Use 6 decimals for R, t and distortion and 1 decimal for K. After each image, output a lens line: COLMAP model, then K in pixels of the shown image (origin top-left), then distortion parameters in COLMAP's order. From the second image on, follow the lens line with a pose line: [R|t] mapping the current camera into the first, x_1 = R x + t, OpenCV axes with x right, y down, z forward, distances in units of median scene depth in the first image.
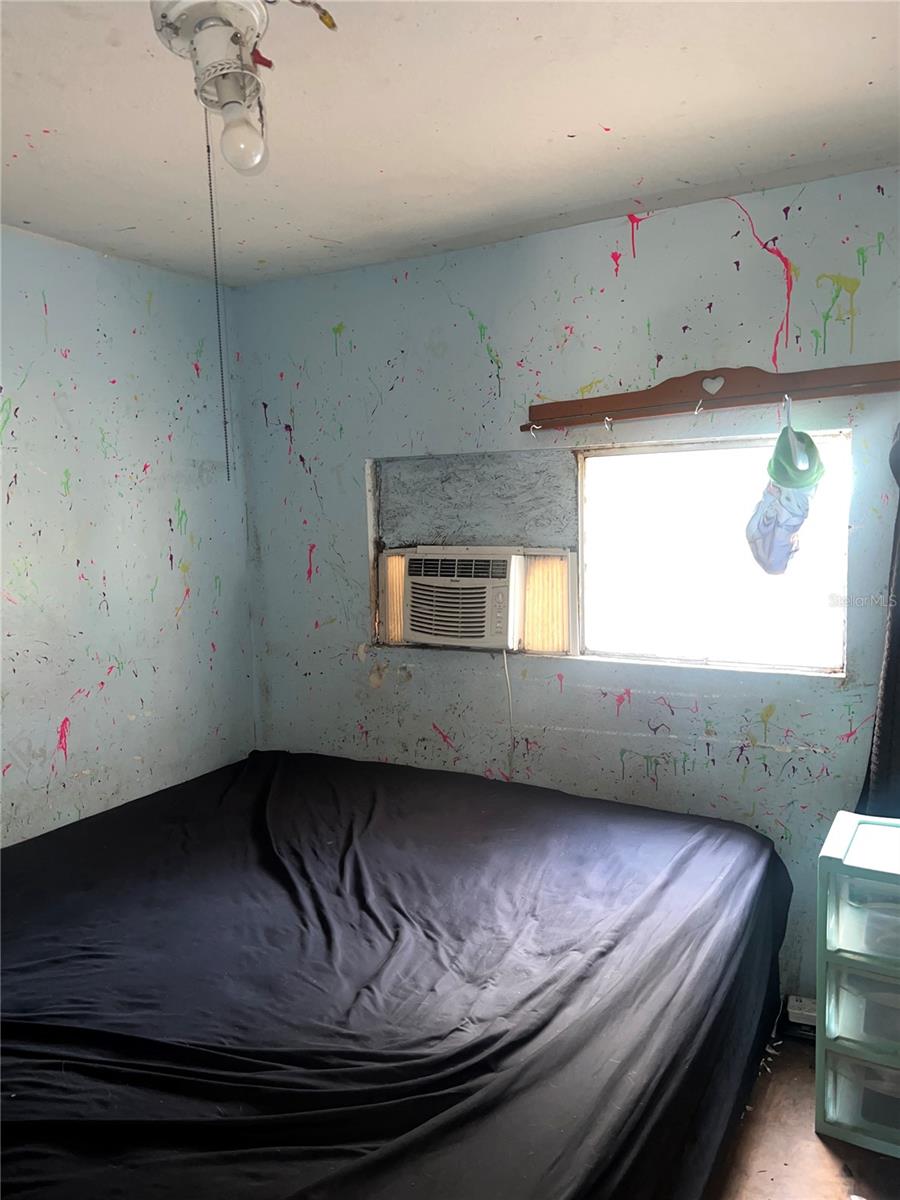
lens RADIAL K [[921.6, 0, 432.7], [0, 921.6, 602.0], [0, 0, 1]] dist [0.056524, -0.066915]
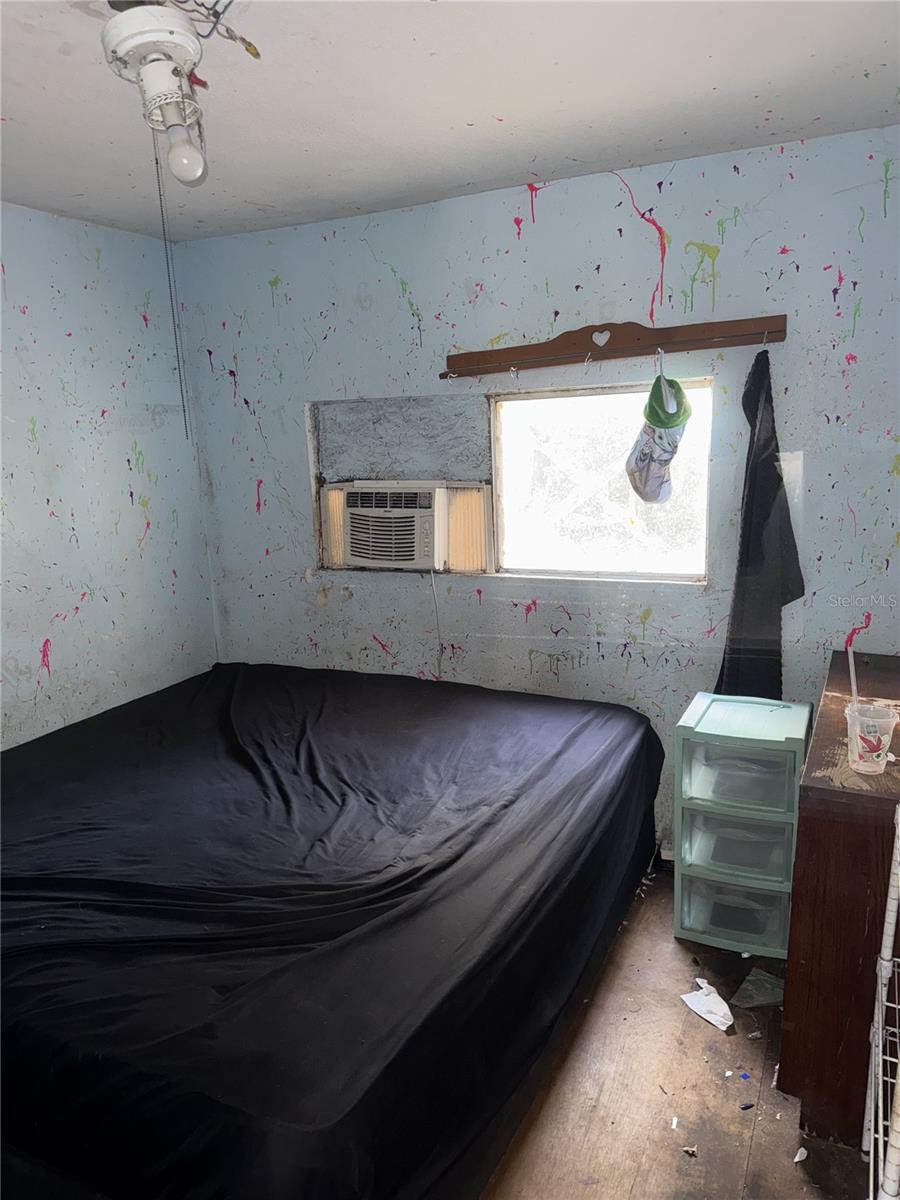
lens RADIAL K [[889.3, 0, 452.1], [0, 889.3, 613.9], [0, 0, 1]] dist [0.068751, -0.065416]
pose [[0.996671, -0.029921, 0.075838, 0.019822], [0.022036, 0.994463, 0.102748, -0.009143], [-0.078492, -0.100735, 0.991812, -0.145380]]
